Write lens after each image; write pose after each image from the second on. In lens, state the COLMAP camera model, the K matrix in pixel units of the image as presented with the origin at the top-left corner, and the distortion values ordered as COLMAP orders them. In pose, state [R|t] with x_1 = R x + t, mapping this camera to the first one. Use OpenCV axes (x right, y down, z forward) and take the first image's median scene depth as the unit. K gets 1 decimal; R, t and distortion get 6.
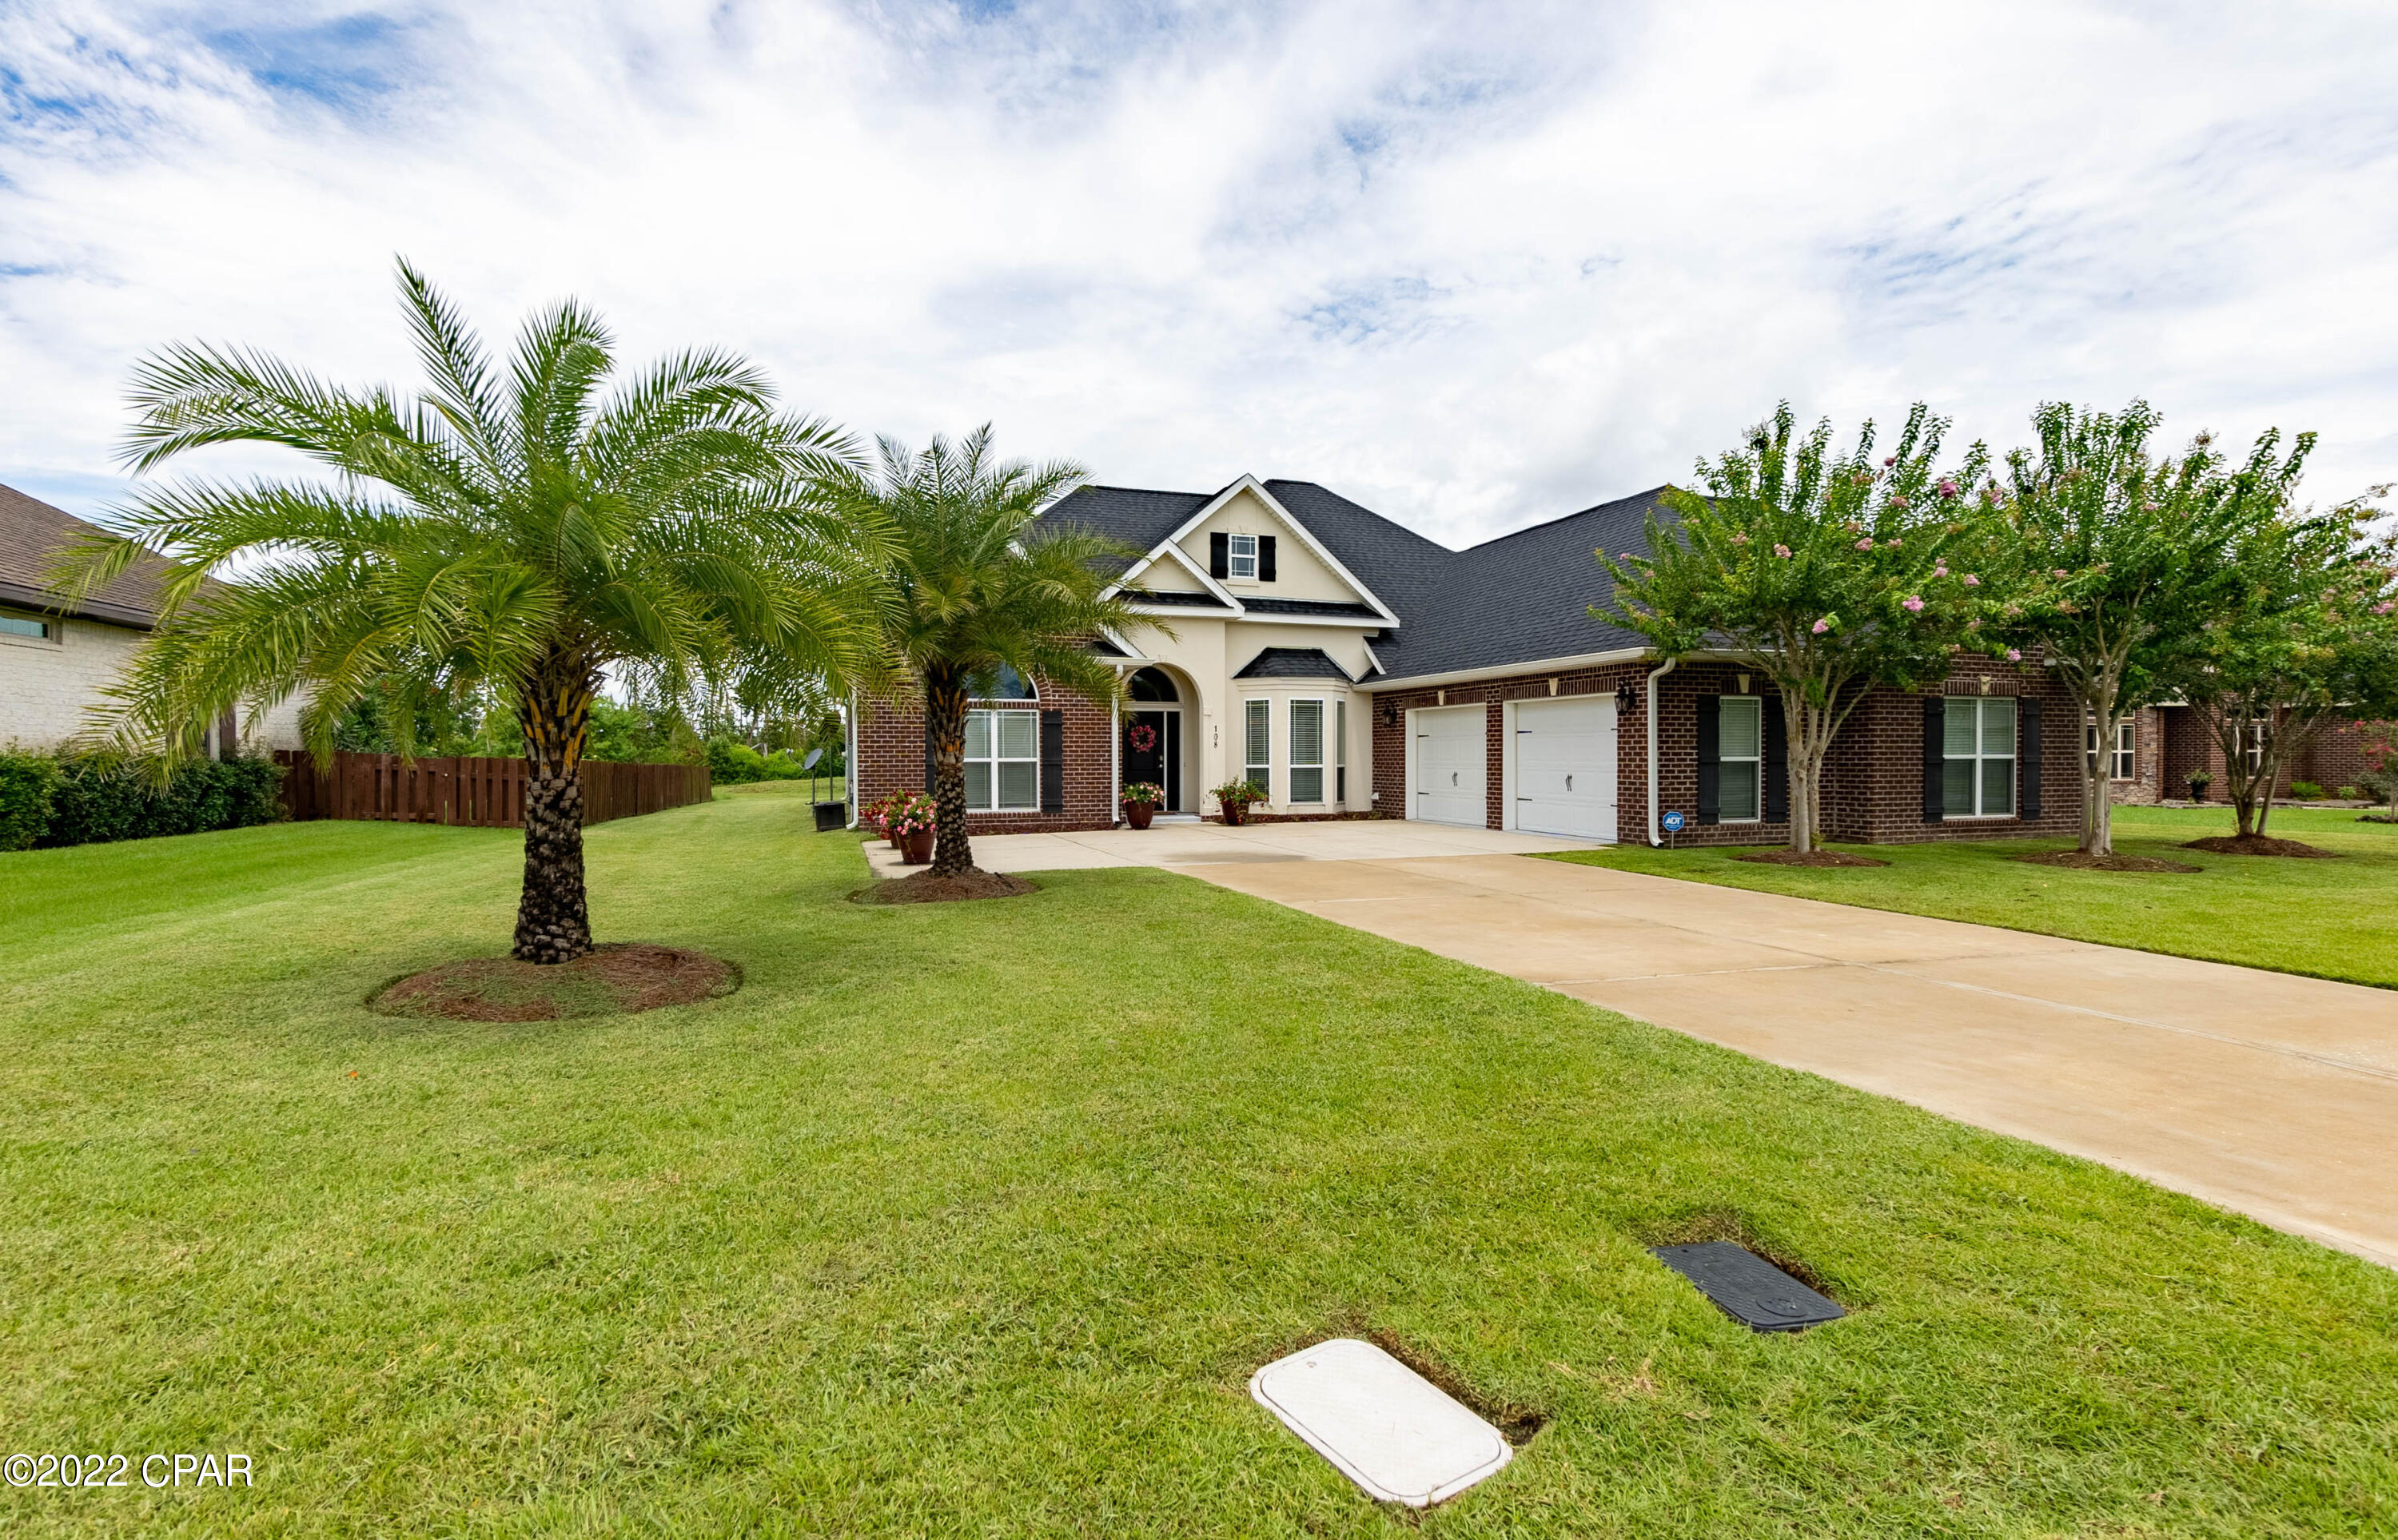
lens RADIAL K [[1003.1, 0, 1191.8], [0, 1003.1, 773.9], [0, 0, 1]] dist [0.000690, 0.000012]
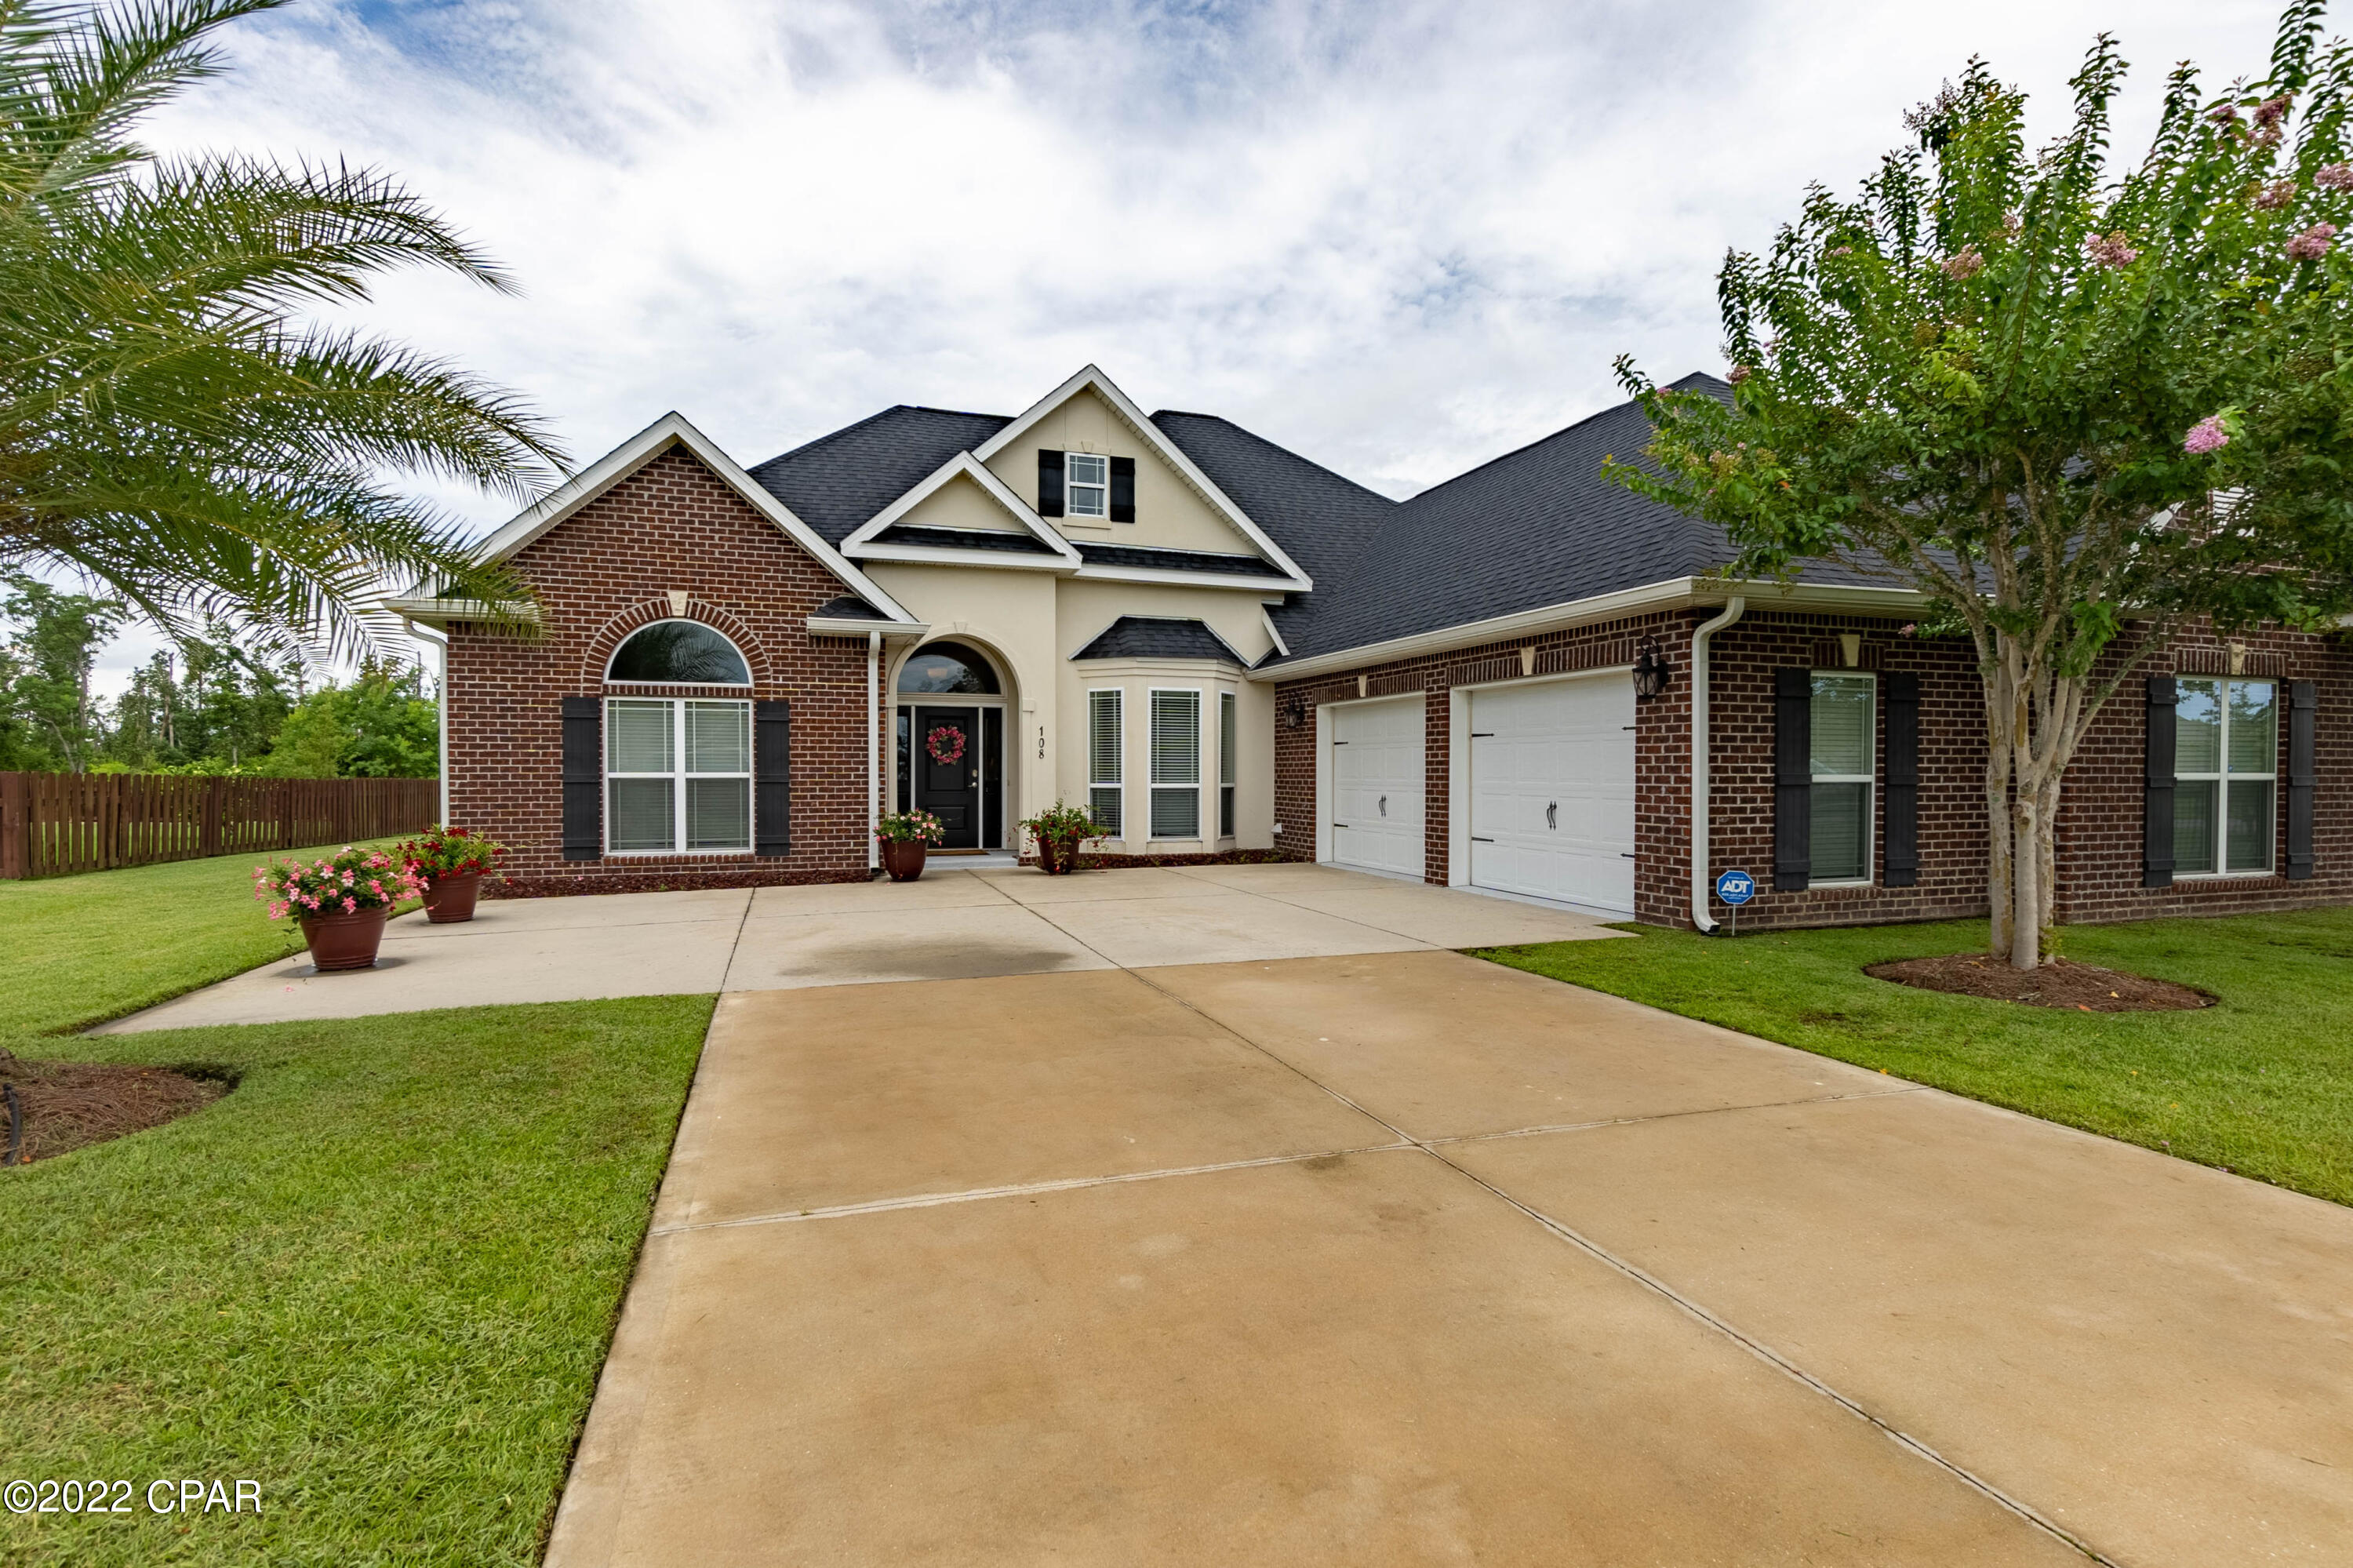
lens RADIAL K [[1030.0, 0, 1170.0], [0, 1030.0, 796.5], [0, 0, 1]] dist [-0.001811, 0.000299]
pose [[0.999893, 0.003715, 0.014158, 0.105046], [-0.003801, 0.999974, 0.006053, -0.004783], [-0.014136, -0.006106, 0.999881, 0.294557]]
